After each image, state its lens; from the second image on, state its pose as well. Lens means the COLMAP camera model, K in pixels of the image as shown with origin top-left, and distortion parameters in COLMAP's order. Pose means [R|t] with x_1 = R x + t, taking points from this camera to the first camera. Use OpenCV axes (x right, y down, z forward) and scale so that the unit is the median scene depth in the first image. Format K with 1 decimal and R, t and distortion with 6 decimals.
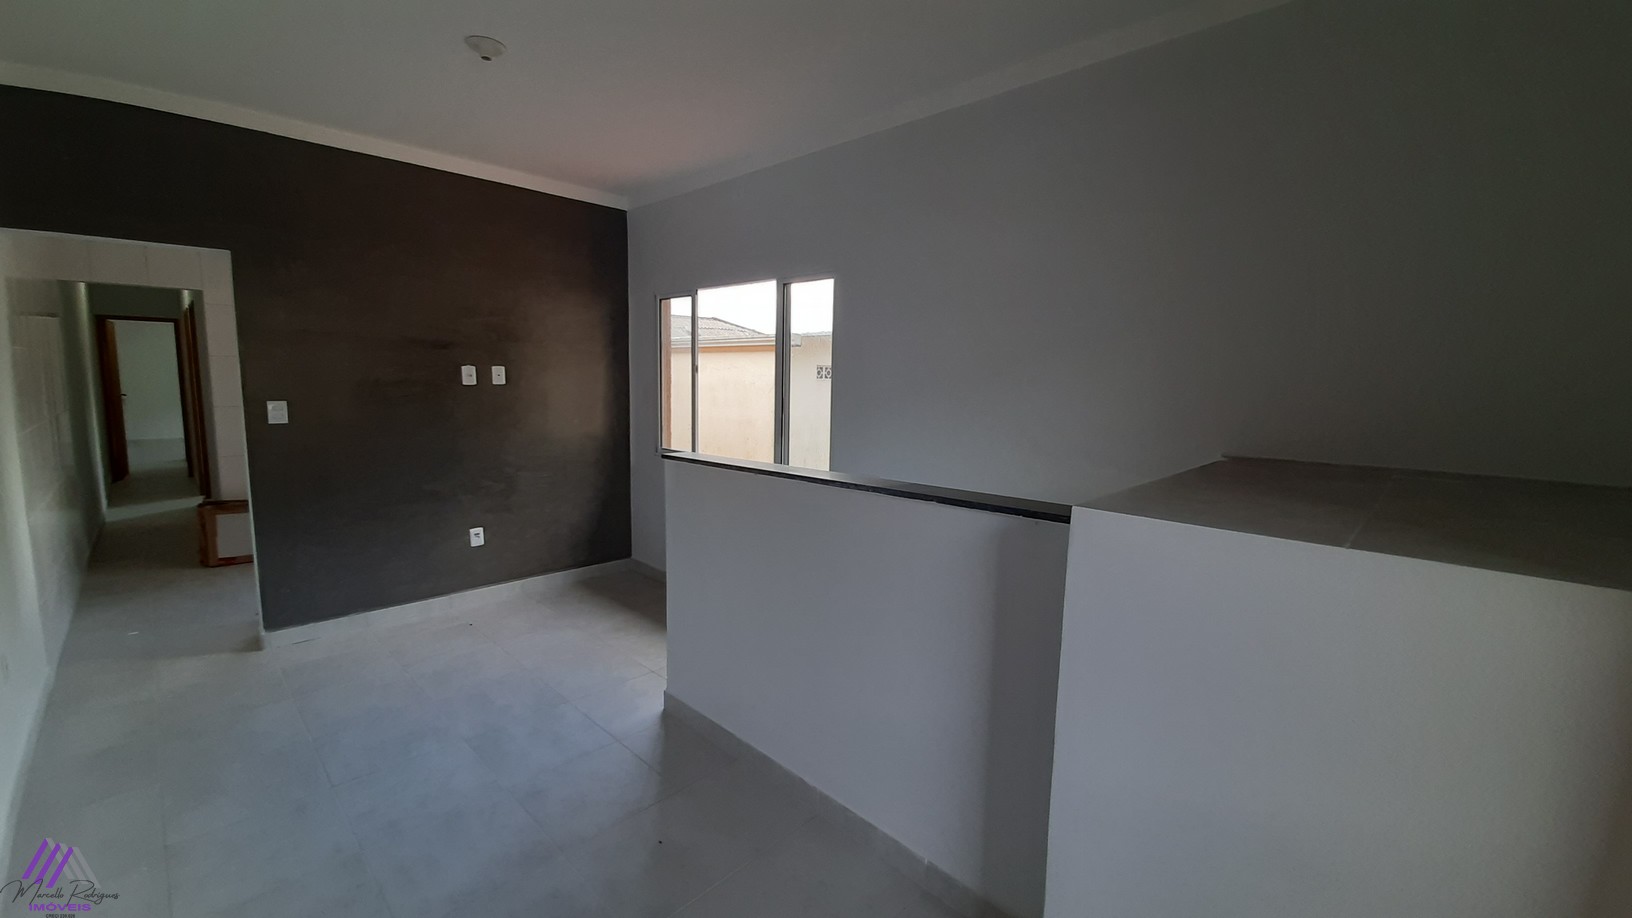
lens RADIAL K [[645.7, 0, 816.4], [0, 645.7, 454.2], [0, 0, 1]] dist [0.017951, -0.015479]
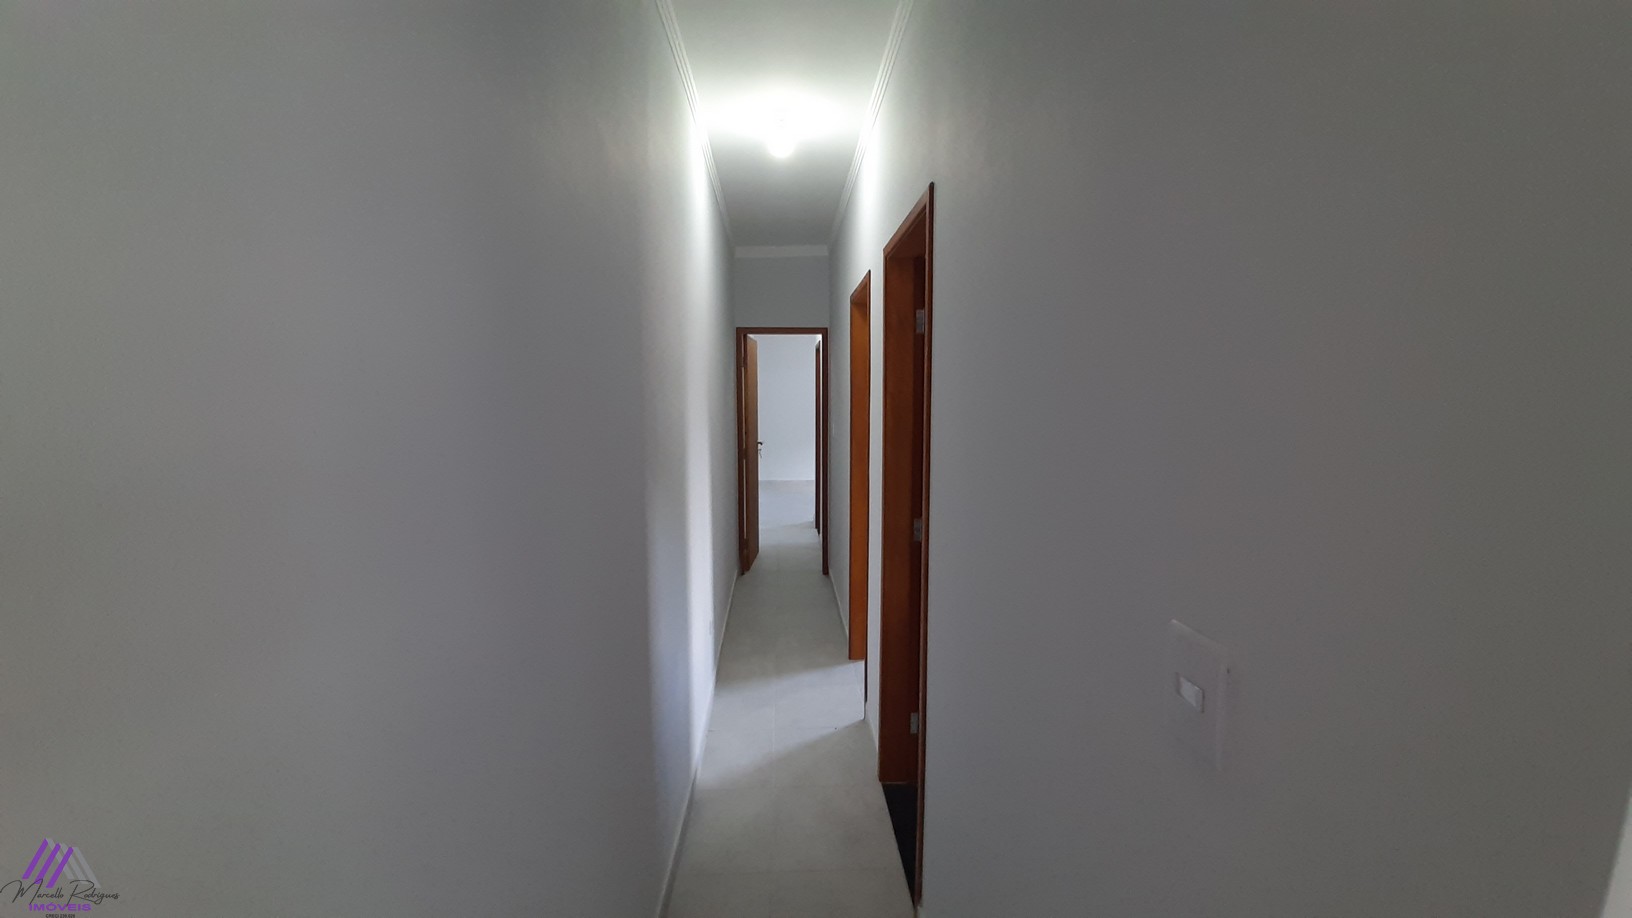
lens RADIAL K [[645.7, 0, 816.4], [0, 645.7, 454.2], [0, 0, 1]] dist [0.017951, -0.015479]
pose [[0.737974, 0.087572, -0.669123, -0.563387], [-0.075146, 0.996042, 0.047480, -0.114183], [0.670633, 0.015242, 0.741633, 0.526371]]
